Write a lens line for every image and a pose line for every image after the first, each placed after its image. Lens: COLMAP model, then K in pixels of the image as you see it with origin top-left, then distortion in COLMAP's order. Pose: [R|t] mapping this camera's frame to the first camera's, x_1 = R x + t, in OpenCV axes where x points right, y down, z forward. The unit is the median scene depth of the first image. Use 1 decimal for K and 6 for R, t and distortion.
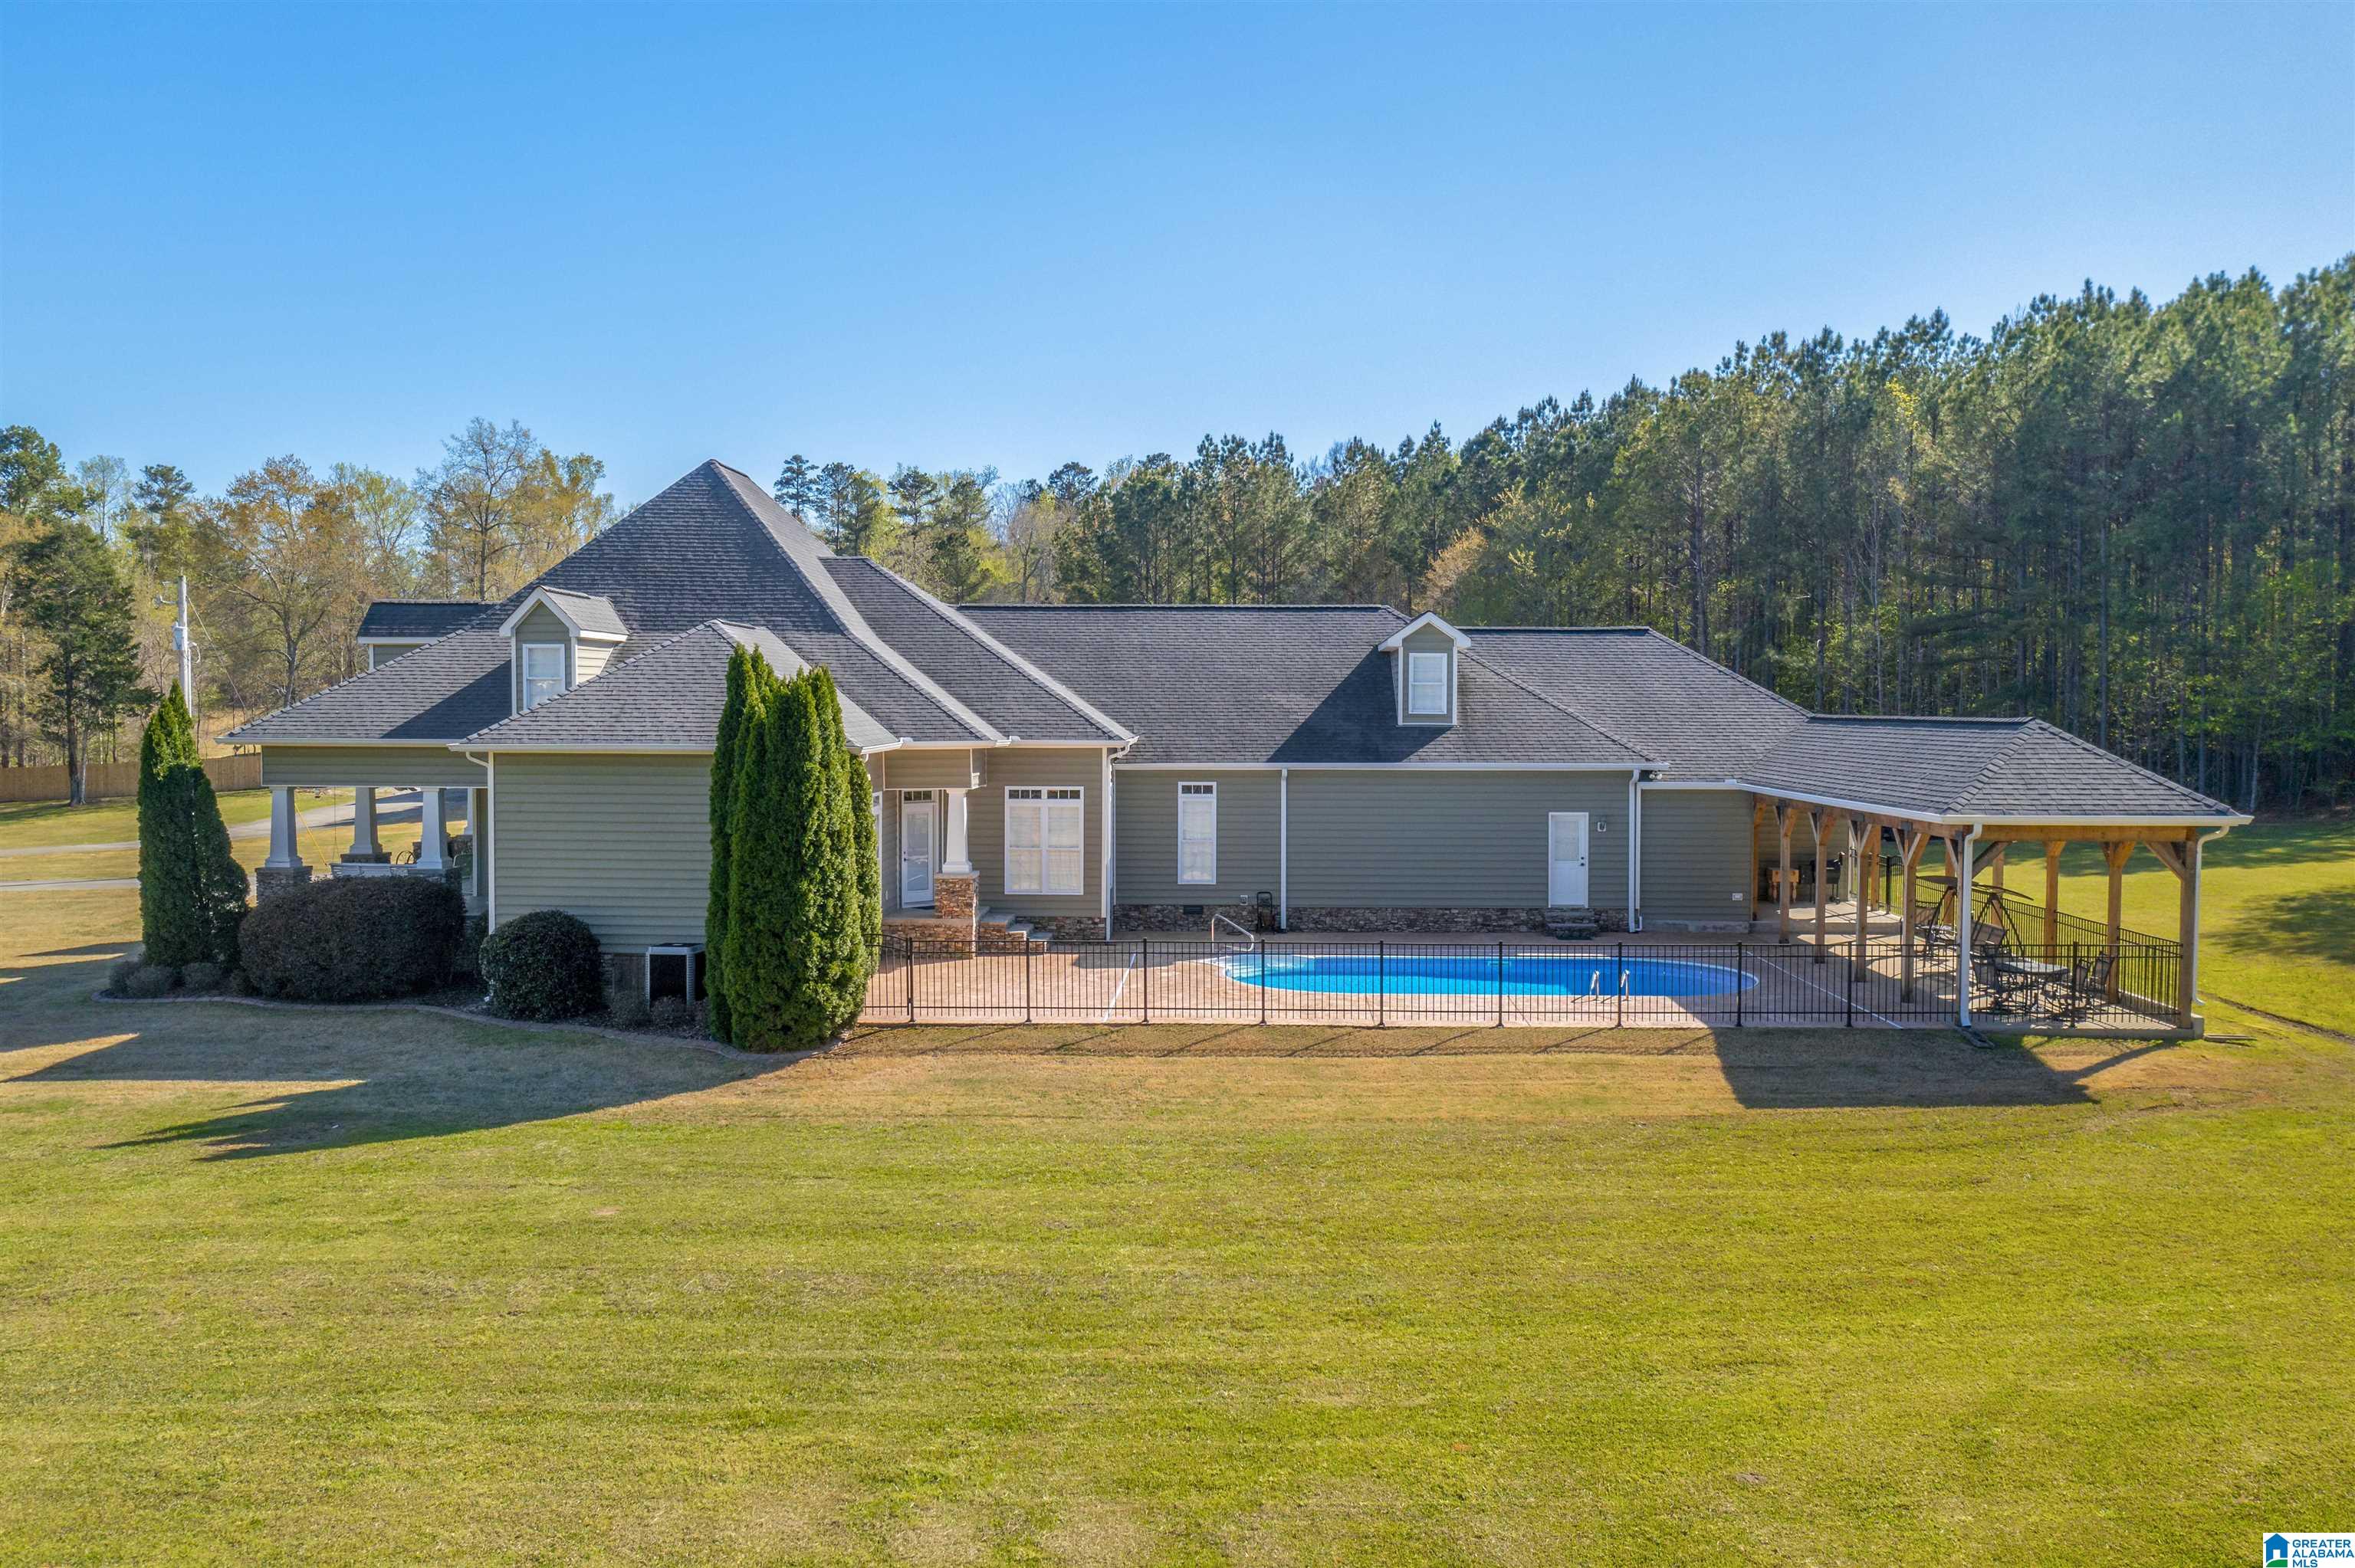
lens RADIAL K [[1881.1, 0, 1213.7], [0, 1881.1, 834.3], [0, 0, 1]] dist [0.032328, 0.000378]
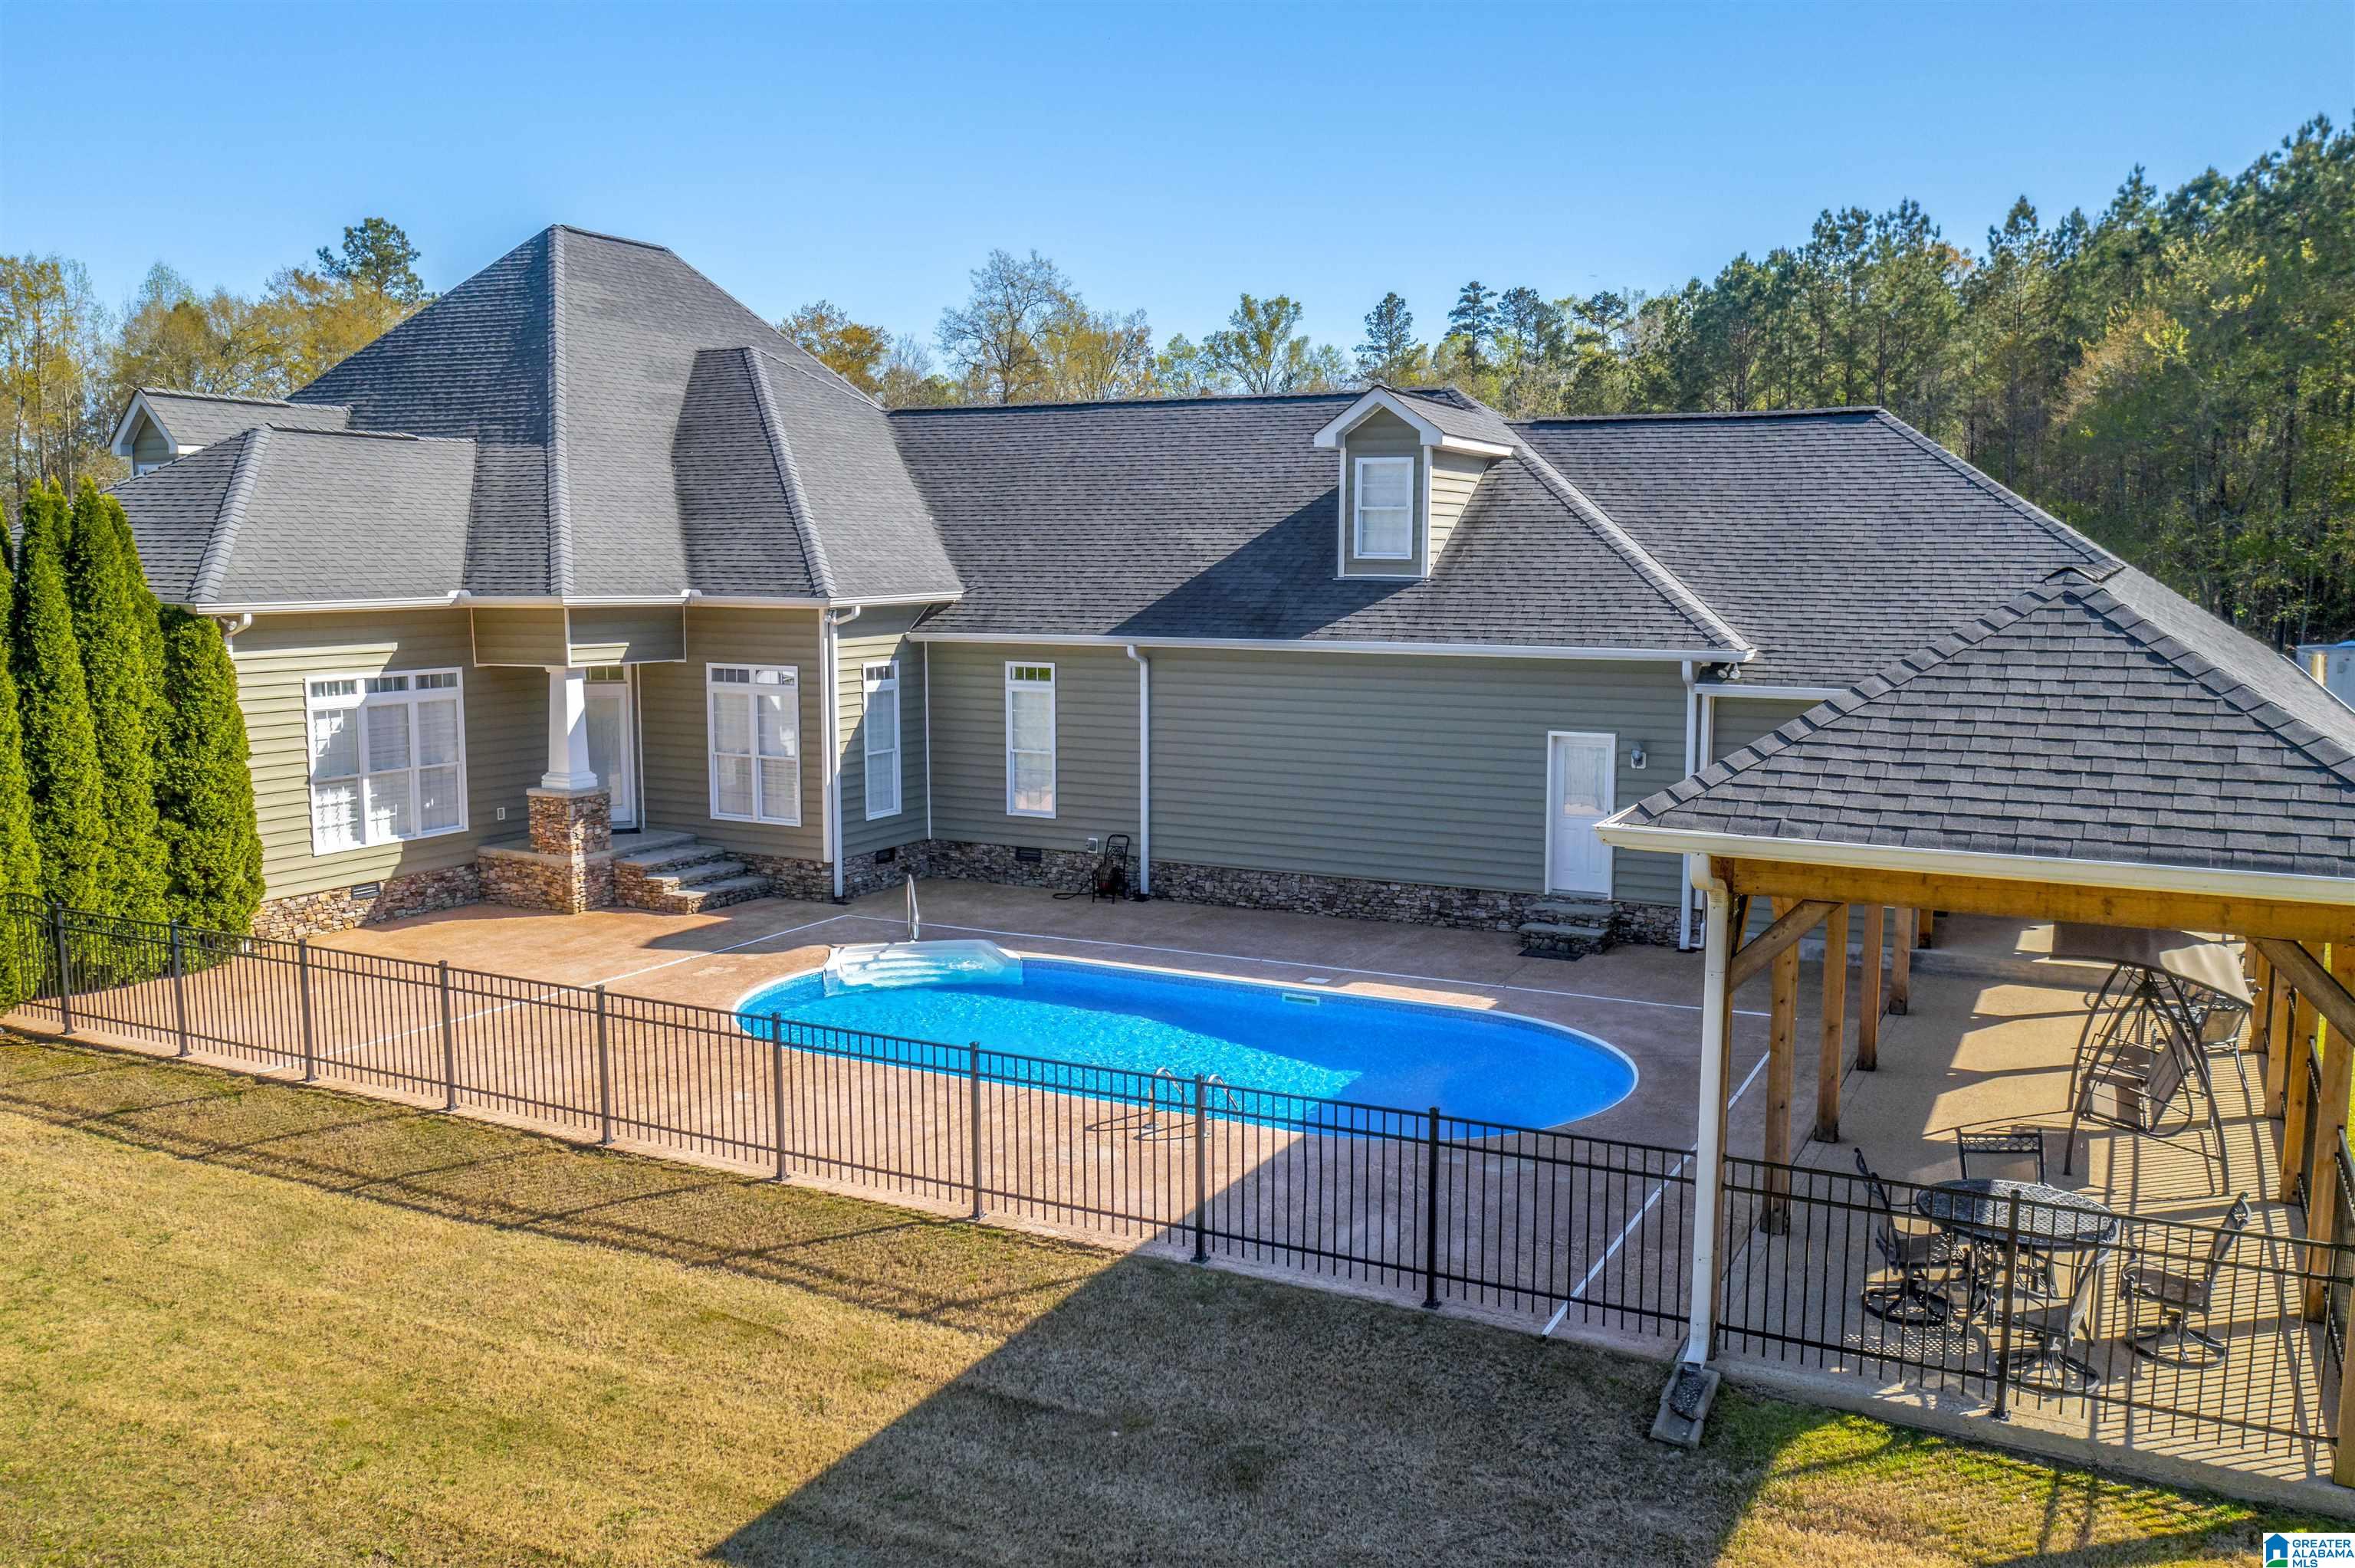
lens RADIAL K [[1905.0, 0, 1175.6], [0, 1905.0, 810.7], [0, 0, 1]] dist [0.002298, 0.008583]
pose [[0.897854, 0.060061, -0.436178, 0.330093], [-0.031934, 0.996926, 0.071539, -0.025329], [0.439134, -0.050303, 0.897012, 0.421365]]
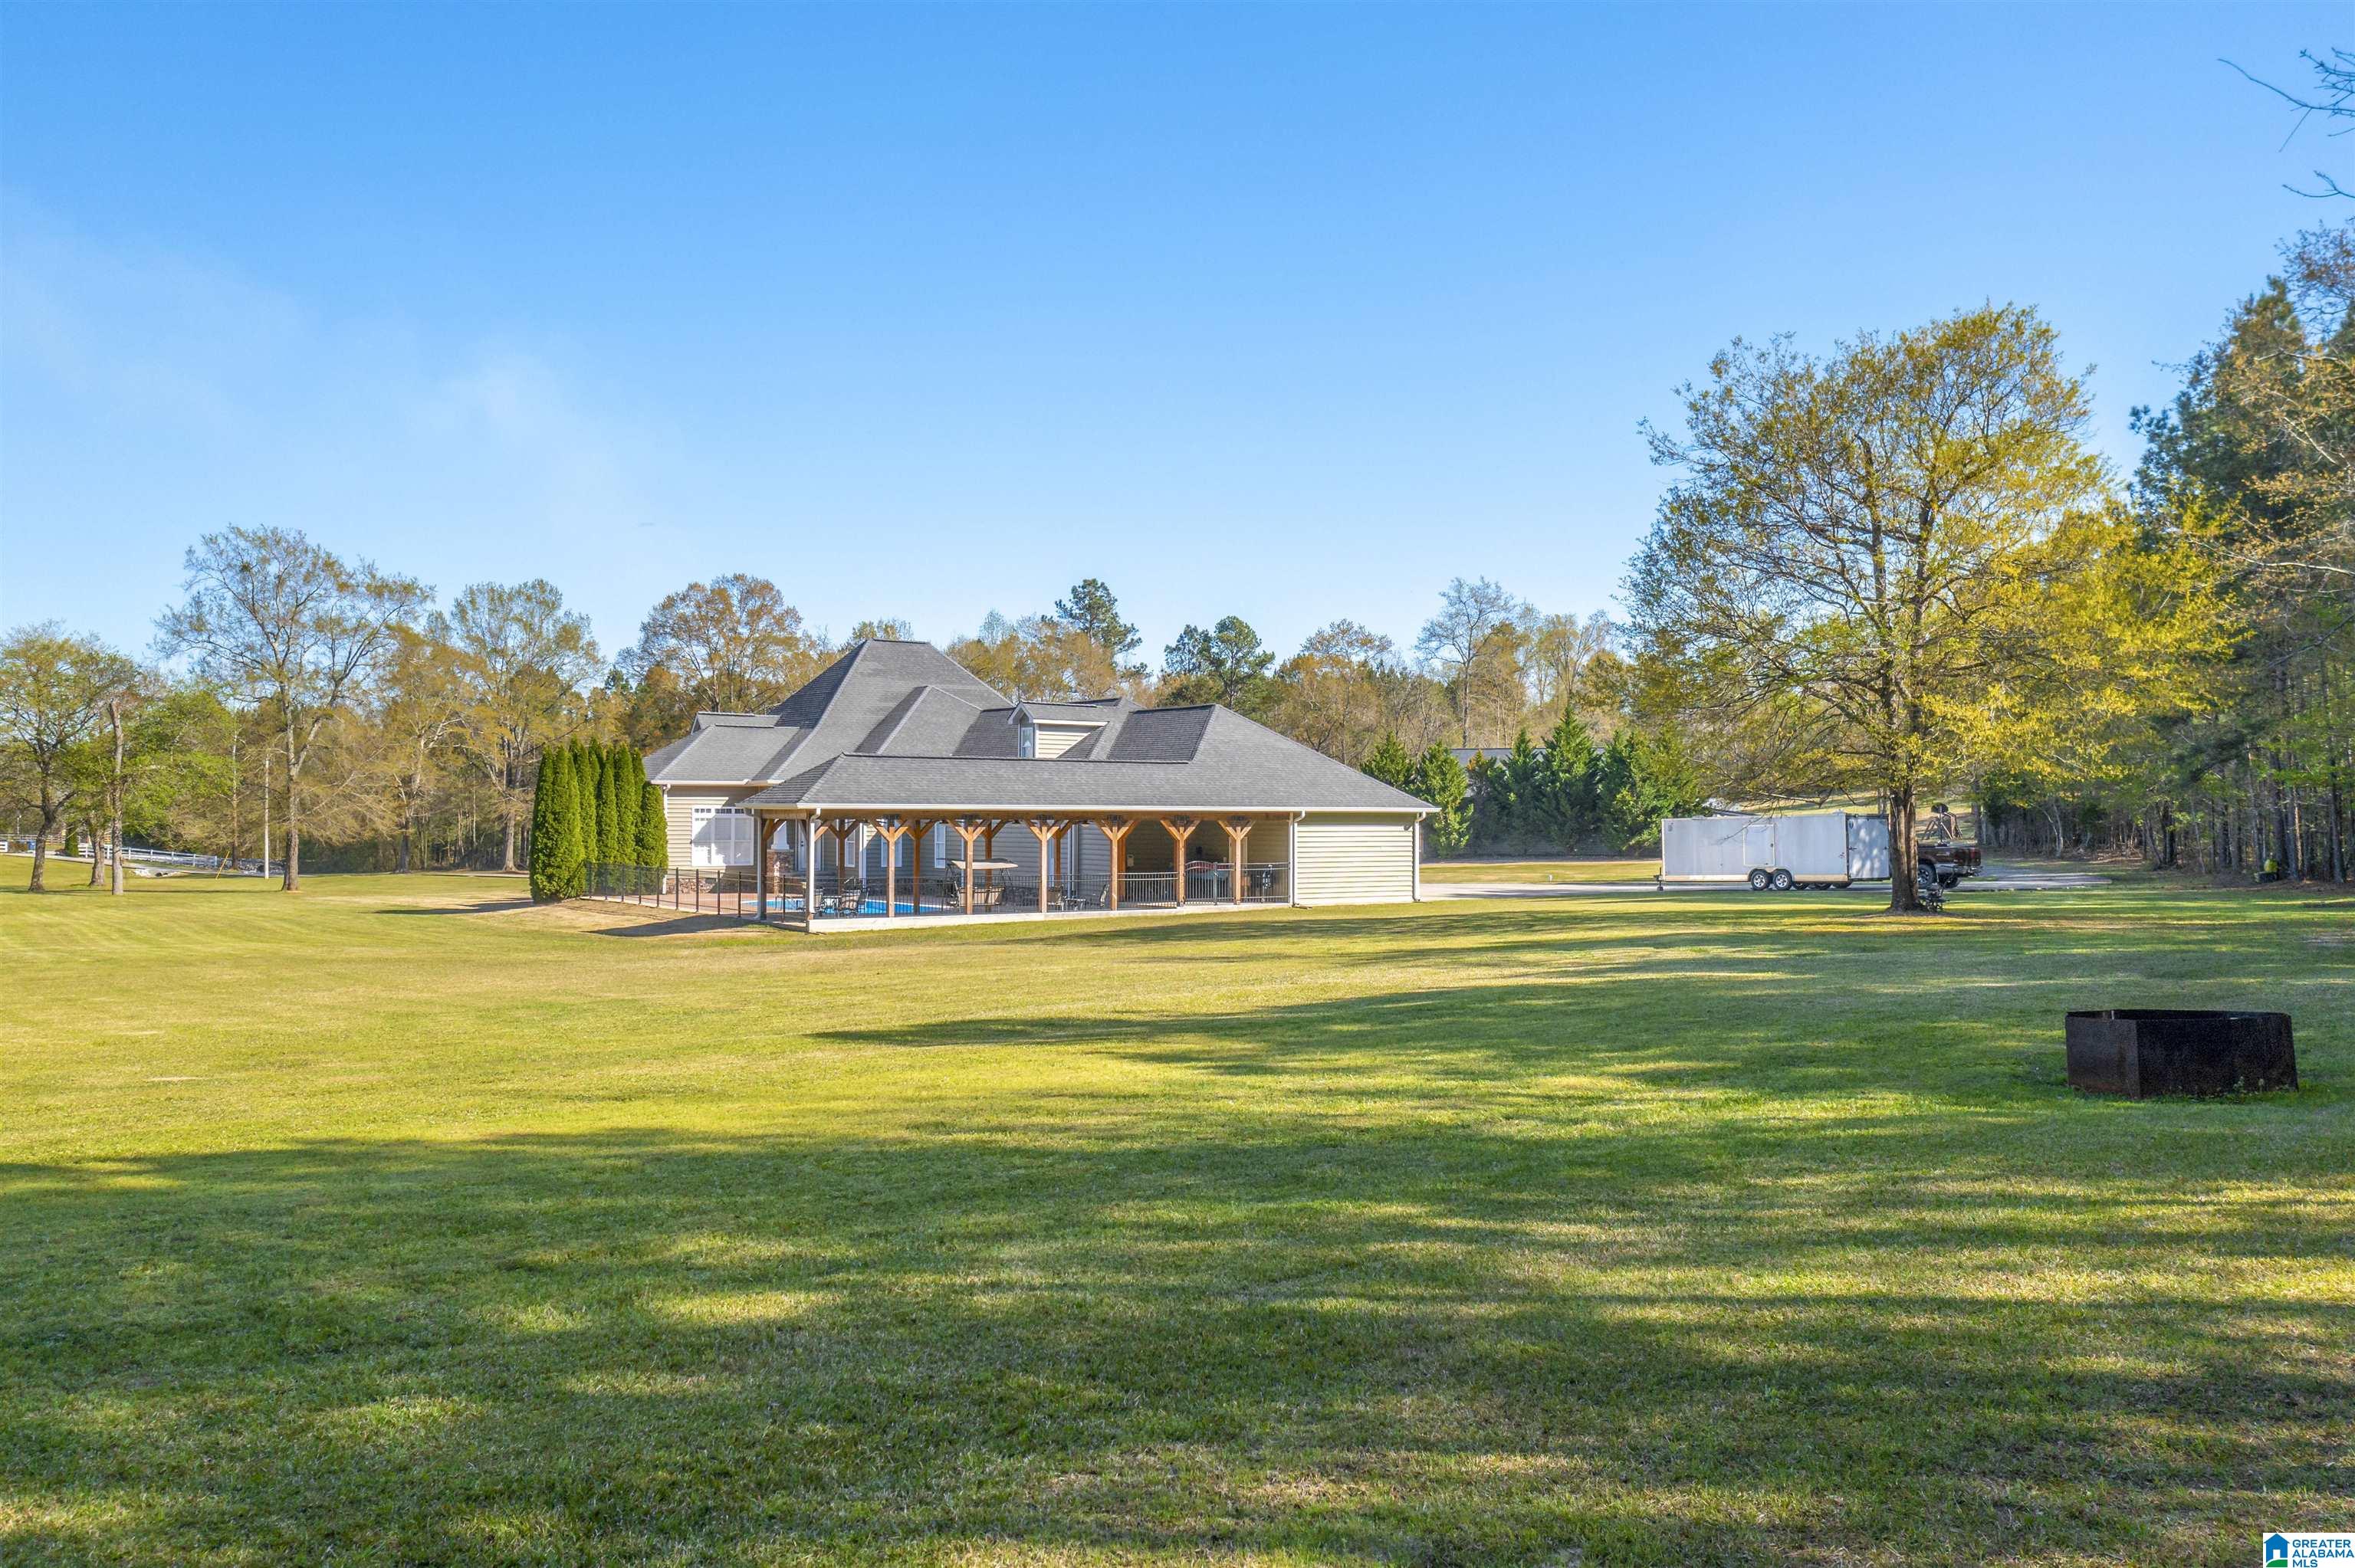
lens RADIAL K [[1936.4, 0, 1168.6], [0, 1936.4, 824.9], [0, 0, 1]] dist [-0.000298, 0.002612]
pose [[0.584868, 0.001315, -0.811127, 1.537669], [-0.056611, 0.997626, -0.039202, 0.045587], [0.809150, 0.068847, 0.583554, 0.141187]]
